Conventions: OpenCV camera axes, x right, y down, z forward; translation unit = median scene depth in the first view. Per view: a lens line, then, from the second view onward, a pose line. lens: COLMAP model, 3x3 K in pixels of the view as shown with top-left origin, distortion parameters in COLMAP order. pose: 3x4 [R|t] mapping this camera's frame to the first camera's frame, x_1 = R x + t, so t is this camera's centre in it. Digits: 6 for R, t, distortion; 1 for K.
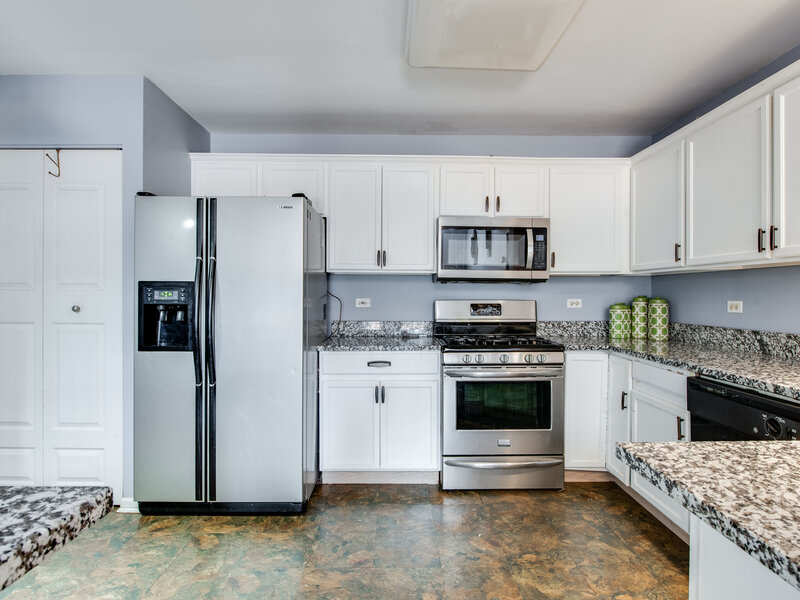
lens RADIAL K [[457.9, 0, 406.9], [0, 457.9, 294.3], [0, 0, 1]] dist [-0.004559, -0.001075]
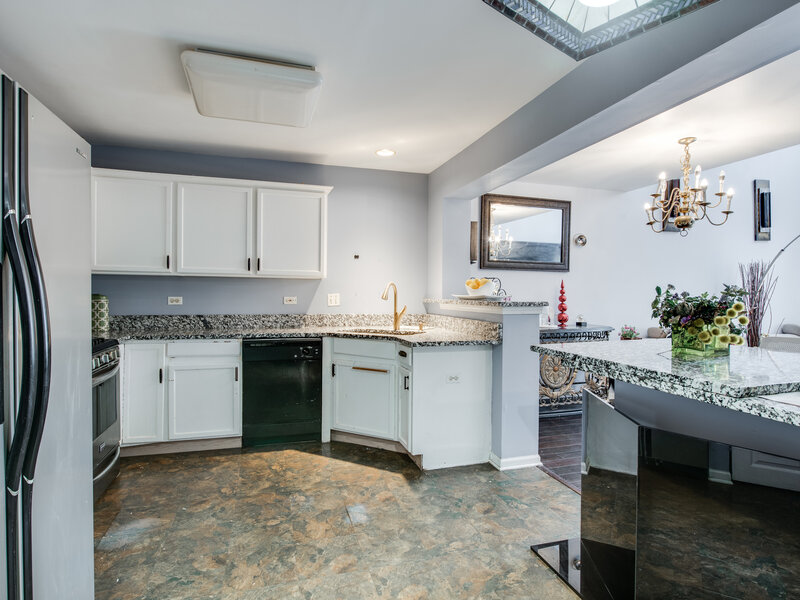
lens RADIAL K [[457.9, 0, 400.9], [0, 457.9, 298.5], [0, 0, 1]] dist [-0.004559, -0.001075]
pose [[-0.271382, -0.017253, 0.962317, -0.870433], [-0.011605, 0.999825, 0.014653, -0.009333], [-0.962402, -0.007191, -0.271534, 0.659555]]
